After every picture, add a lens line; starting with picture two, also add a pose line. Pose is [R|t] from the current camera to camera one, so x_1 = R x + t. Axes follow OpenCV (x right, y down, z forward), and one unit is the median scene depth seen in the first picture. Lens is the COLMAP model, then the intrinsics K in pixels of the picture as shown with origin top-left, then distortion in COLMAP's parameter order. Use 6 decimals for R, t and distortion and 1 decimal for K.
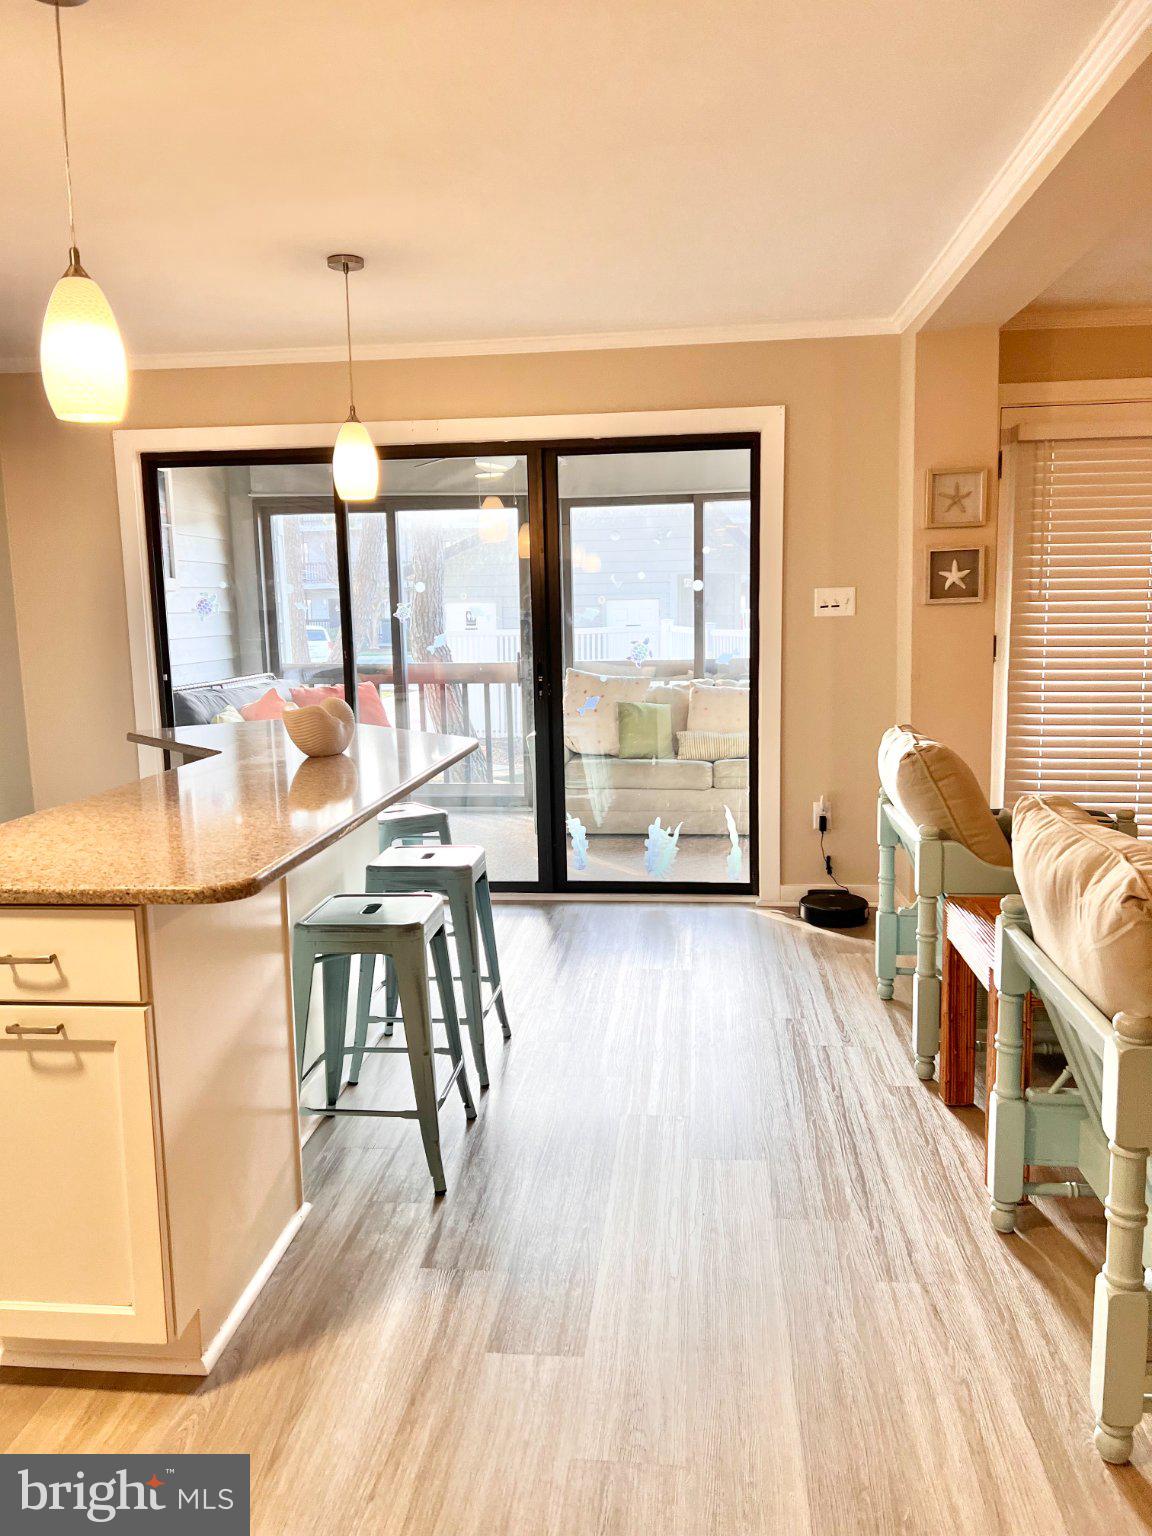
lens RADIAL K [[1189.3, 0, 576.0], [0, 1189.3, 768.0], [0, 0, 1]] dist [0.061390, -0.065416]
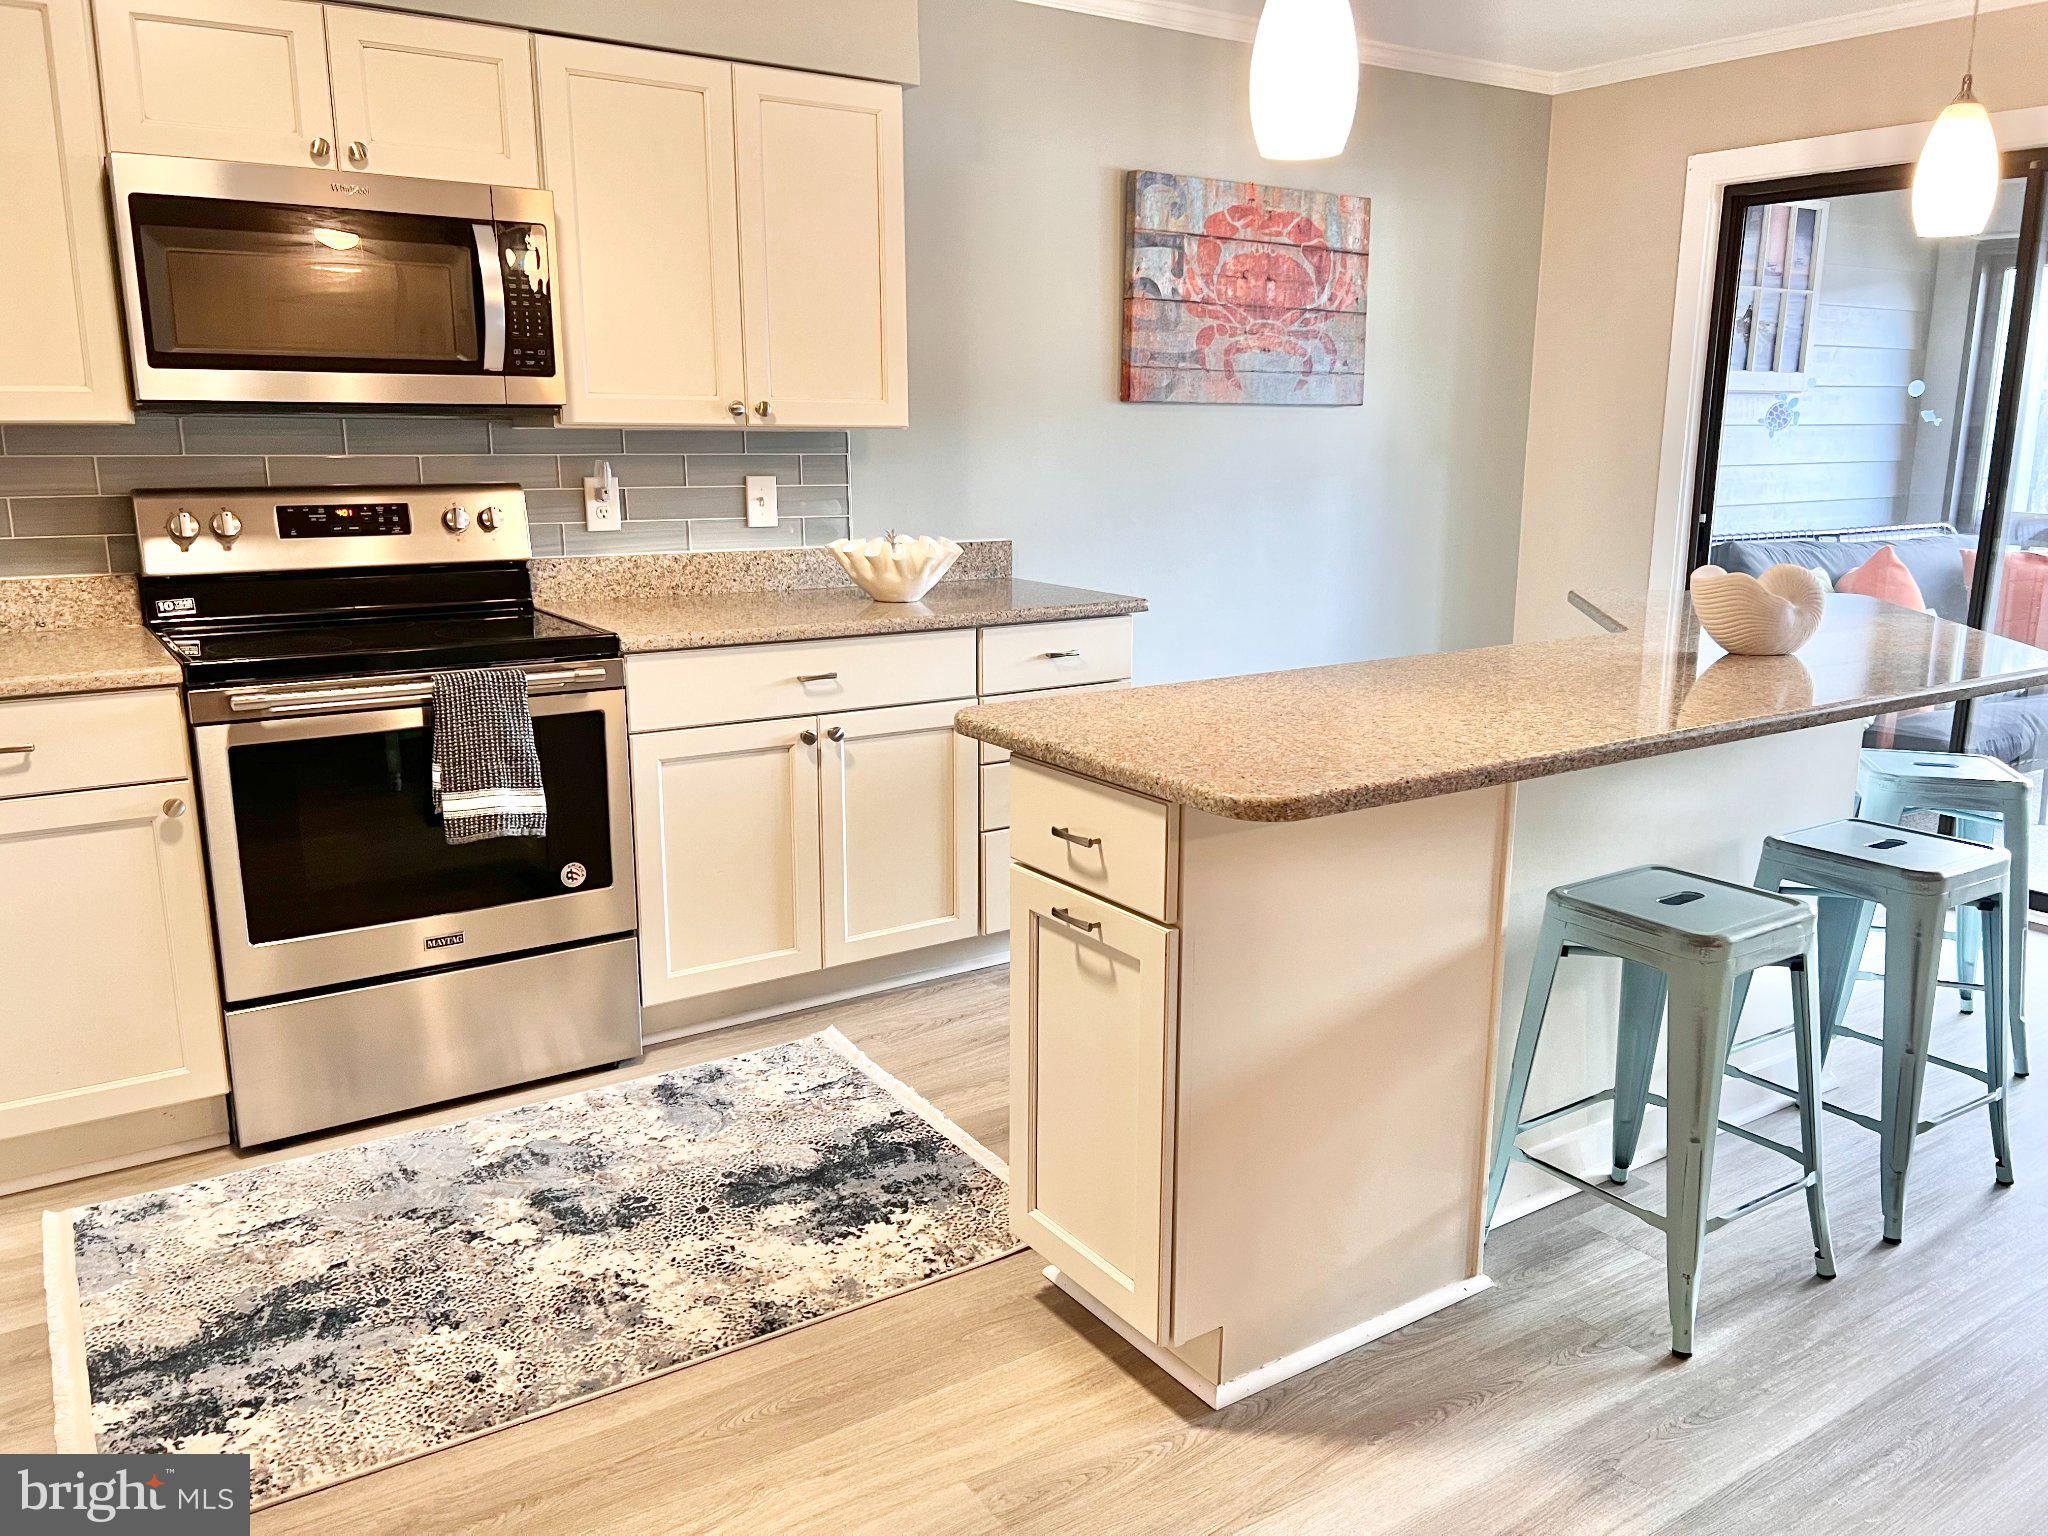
lens RADIAL K [[1585.7, 0, 1020.9], [0, 1585.7, 759.0], [0, 0, 1]] dist [0.061390, -0.065416]
pose [[0.637868, 0.187291, -0.747025, 0.316926], [-0.126528, 0.982284, 0.138235, -0.040595], [0.759681, 0.006344, 0.650265, 0.226907]]
